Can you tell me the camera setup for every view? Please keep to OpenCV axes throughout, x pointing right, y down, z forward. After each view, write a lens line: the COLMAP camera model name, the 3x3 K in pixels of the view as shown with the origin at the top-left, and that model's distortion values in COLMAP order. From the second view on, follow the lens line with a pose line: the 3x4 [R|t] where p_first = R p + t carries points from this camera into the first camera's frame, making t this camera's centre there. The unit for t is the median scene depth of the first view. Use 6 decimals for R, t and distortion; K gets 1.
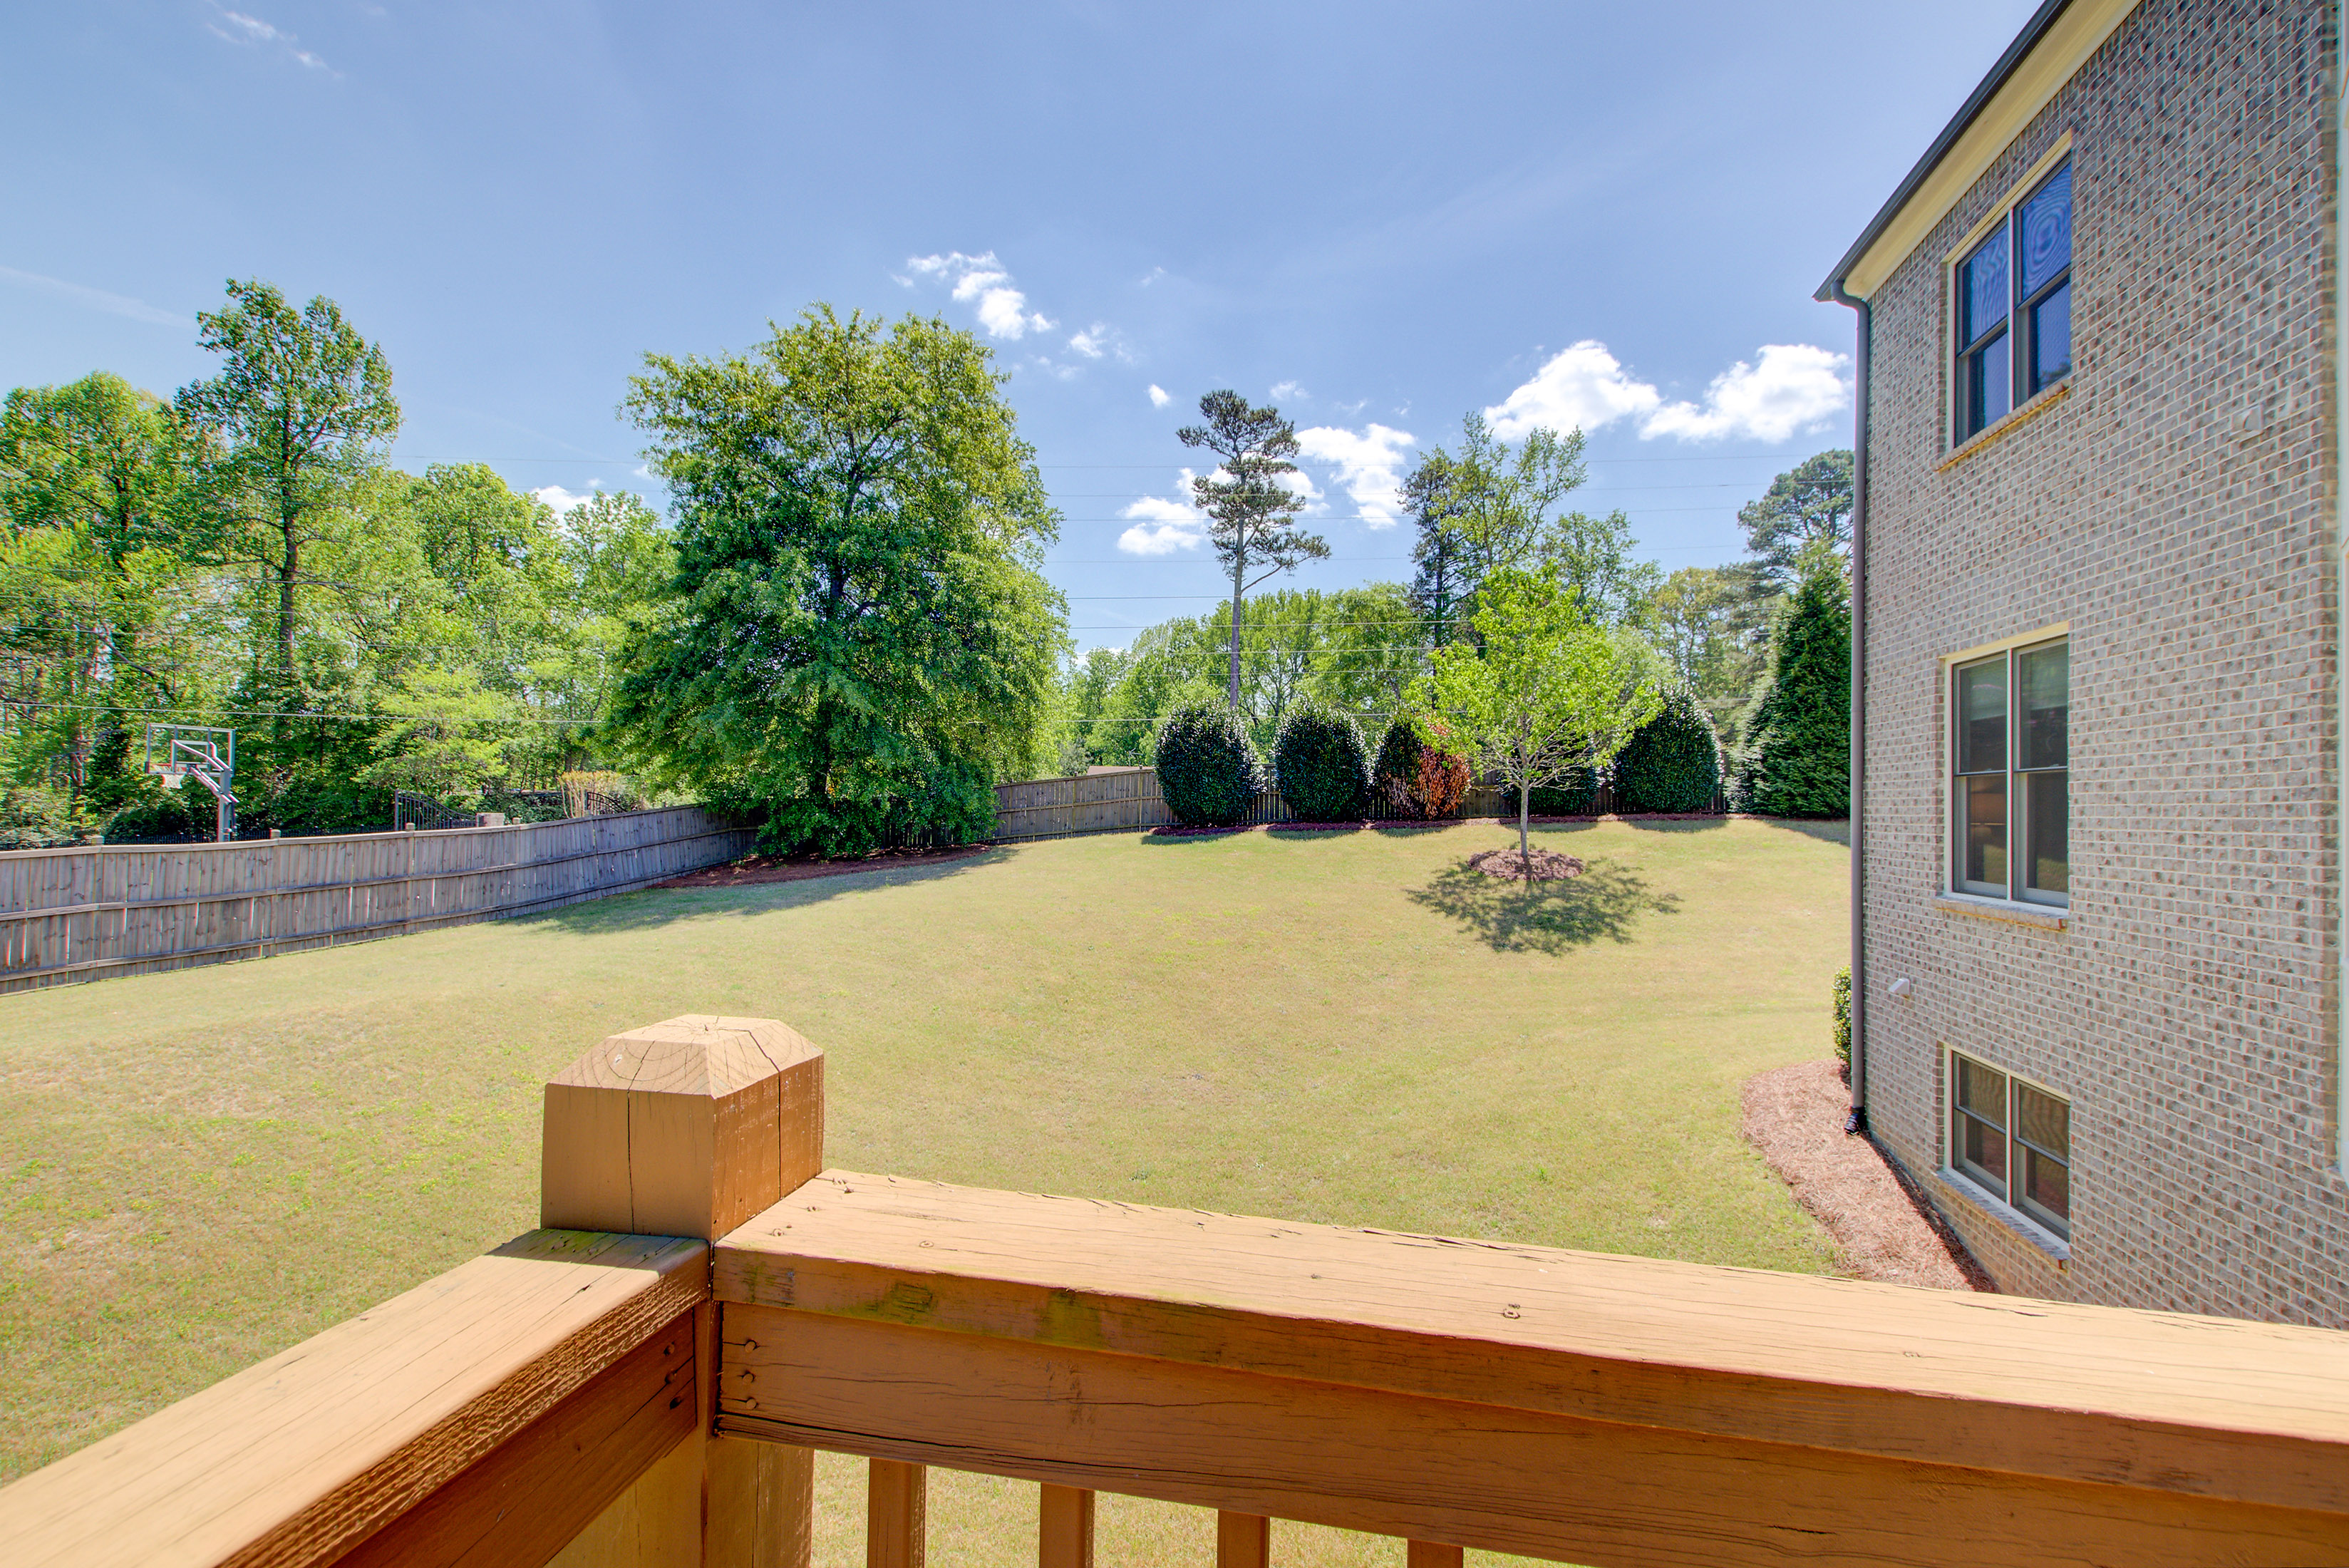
lens RADIAL K [[1054.7, 0, 1189.7], [0, 1054.7, 793.1], [0, 0, 1]] dist [0.002041, 0.000475]
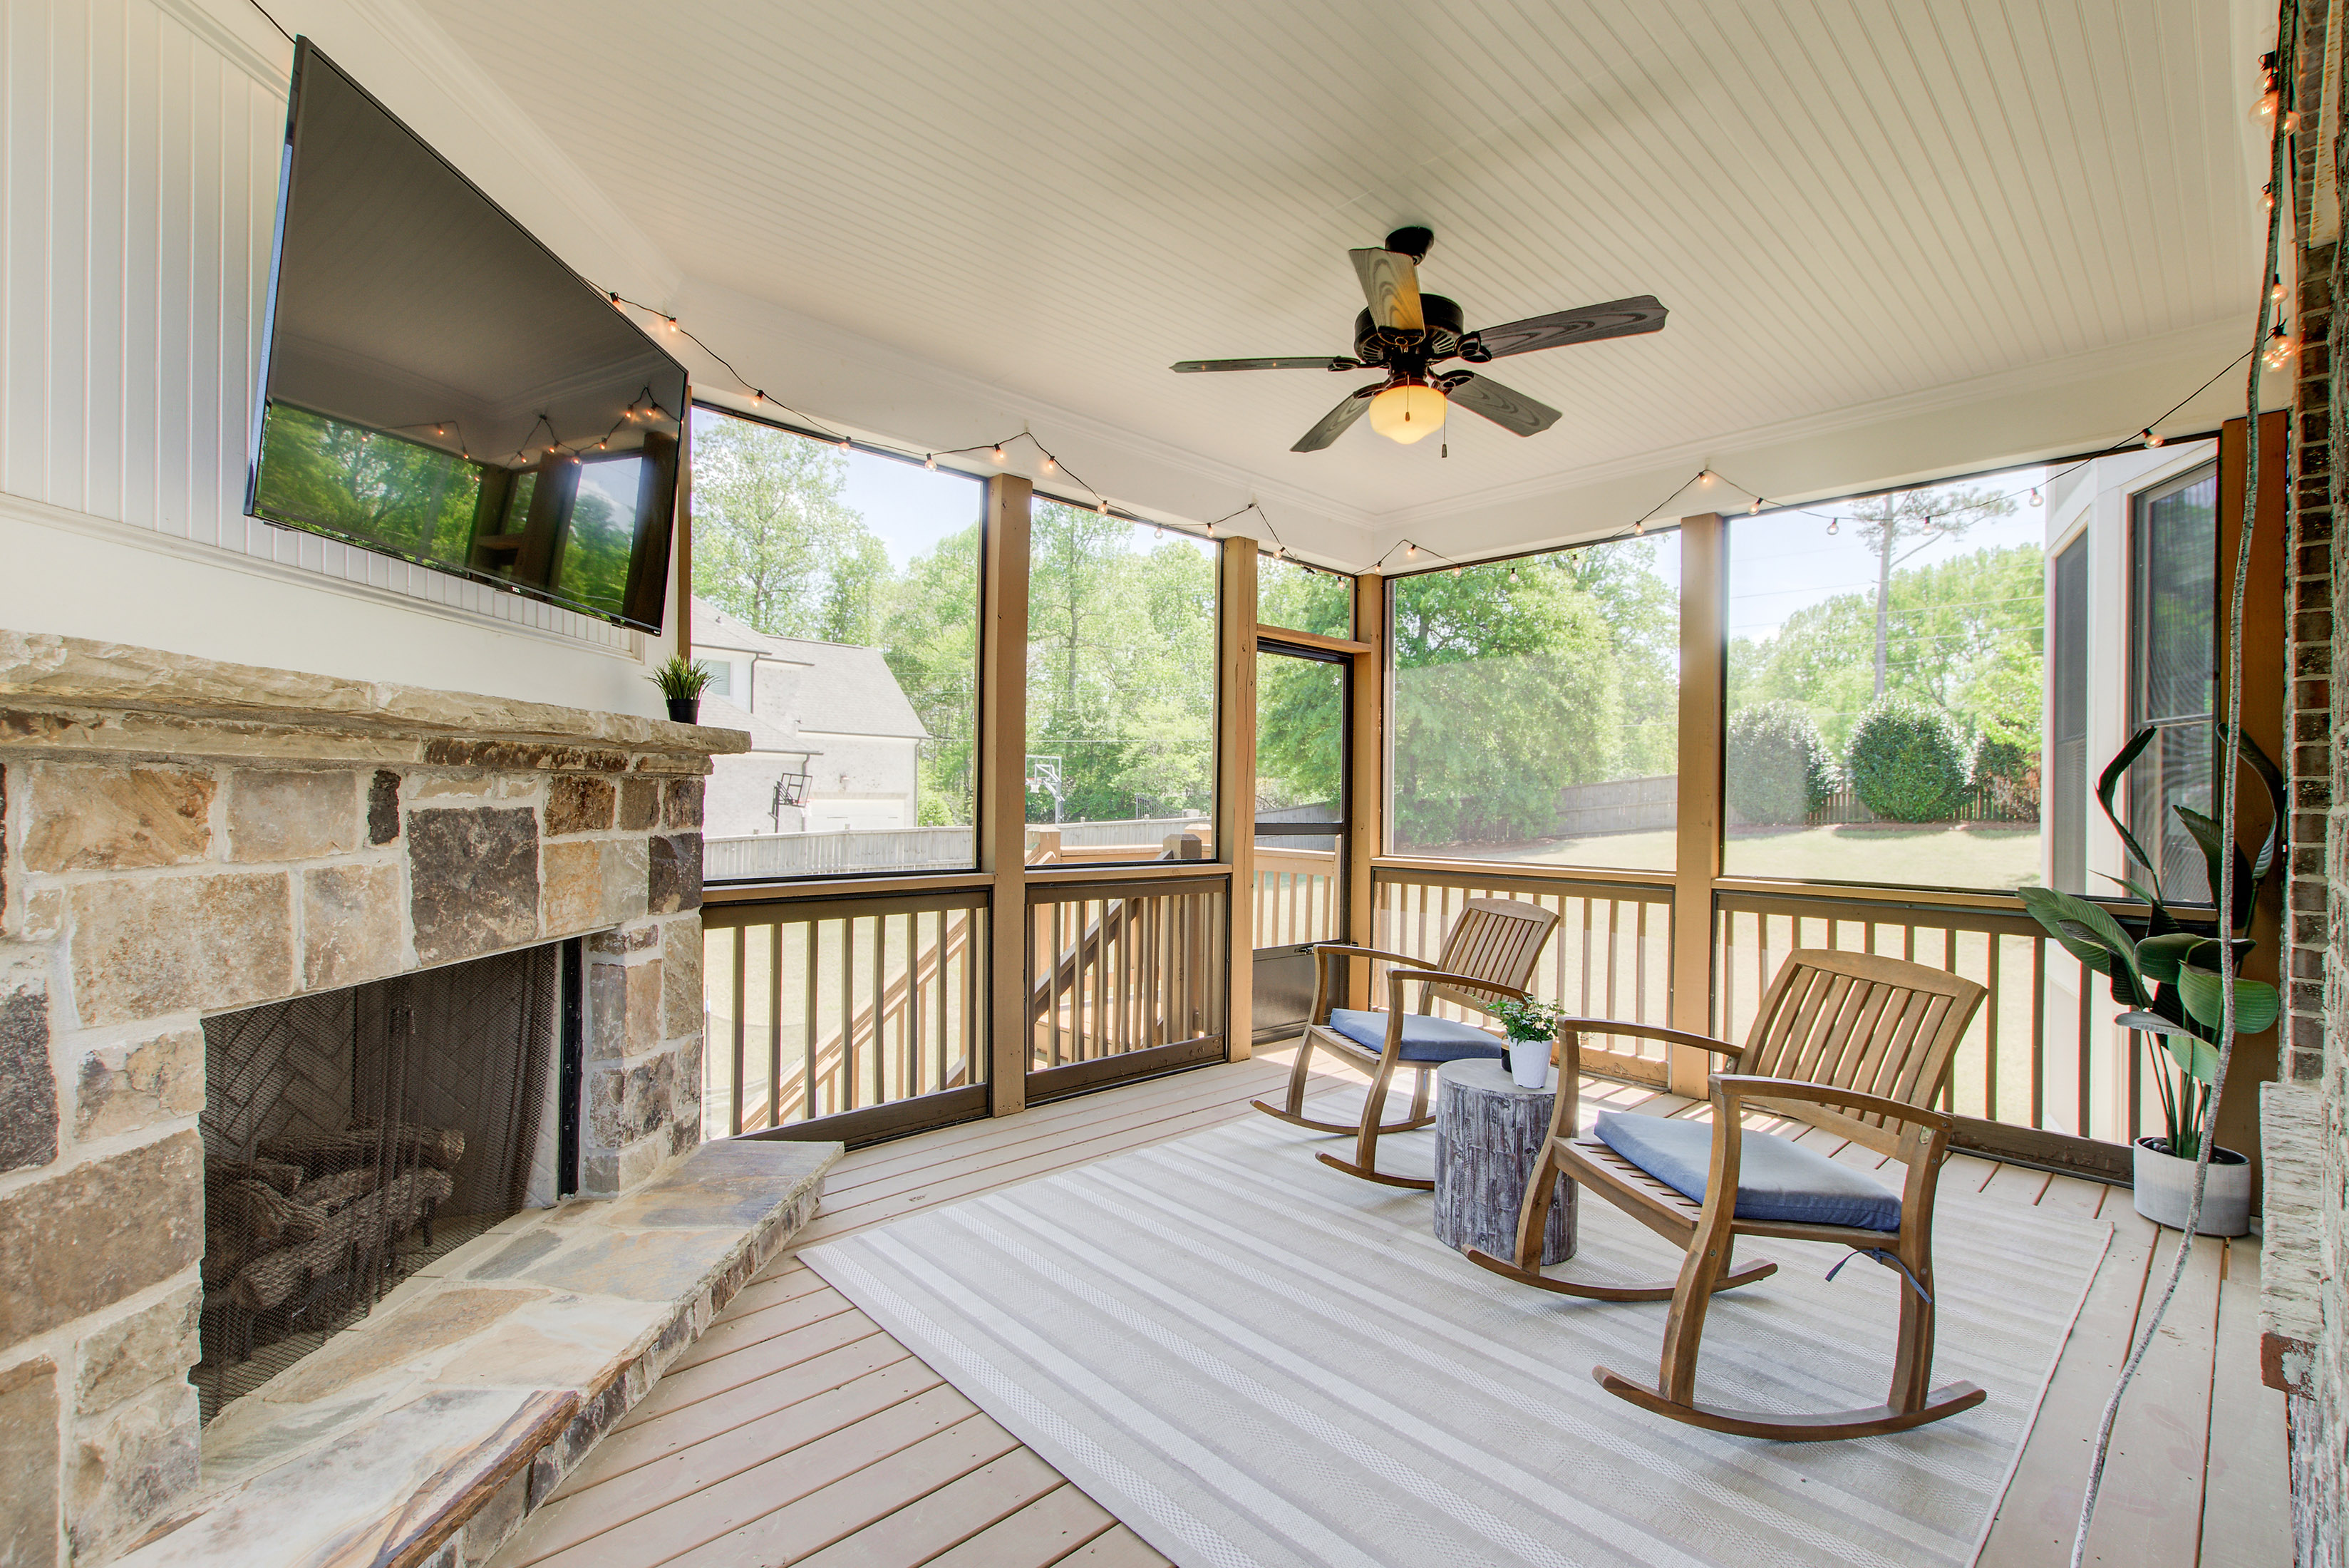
lens RADIAL K [[1054.7, 0, 1175.1], [0, 1054.7, 792.7], [0, 0, 1]] dist [0.002041, 0.000475]
pose [[0.824563, -0.003045, -0.565762, 0.065617], [0.002752, 0.999995, -0.001371, -0.000543], [0.565763, -0.000426, 0.824568, -0.096873]]
